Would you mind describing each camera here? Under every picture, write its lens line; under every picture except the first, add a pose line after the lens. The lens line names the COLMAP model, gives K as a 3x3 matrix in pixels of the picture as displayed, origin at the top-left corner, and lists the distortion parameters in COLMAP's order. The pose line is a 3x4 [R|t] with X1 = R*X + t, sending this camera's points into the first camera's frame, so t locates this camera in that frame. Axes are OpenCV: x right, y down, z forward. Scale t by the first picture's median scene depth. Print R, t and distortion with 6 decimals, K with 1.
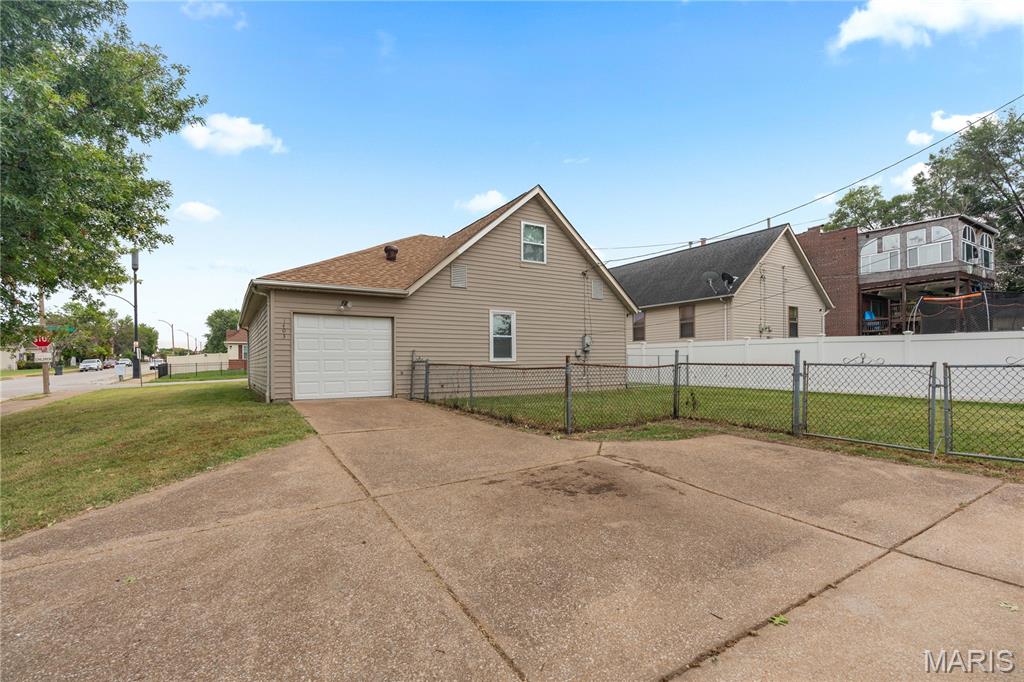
lens RADIAL K [[466.9, 0, 530.7], [0, 466.9, 358.6], [0, 0, 1]] dist [-0.002628, 0.000252]
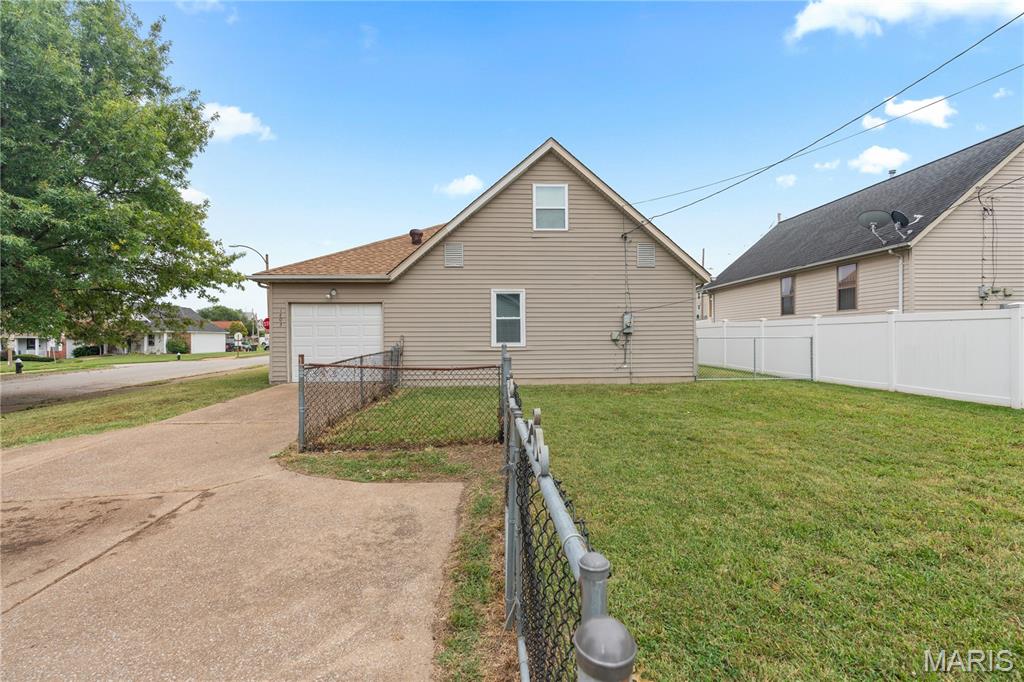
lens RADIAL K [[466.9, 0, 512.1], [0, 466.9, 340.8], [0, 0, 1]] dist [-0.002628, 0.000252]
pose [[0.874687, 0.003708, -0.484675, 0.369894], [0.004406, 0.999869, 0.015601, -0.018446], [0.484669, -0.015781, 0.874555, 0.225935]]
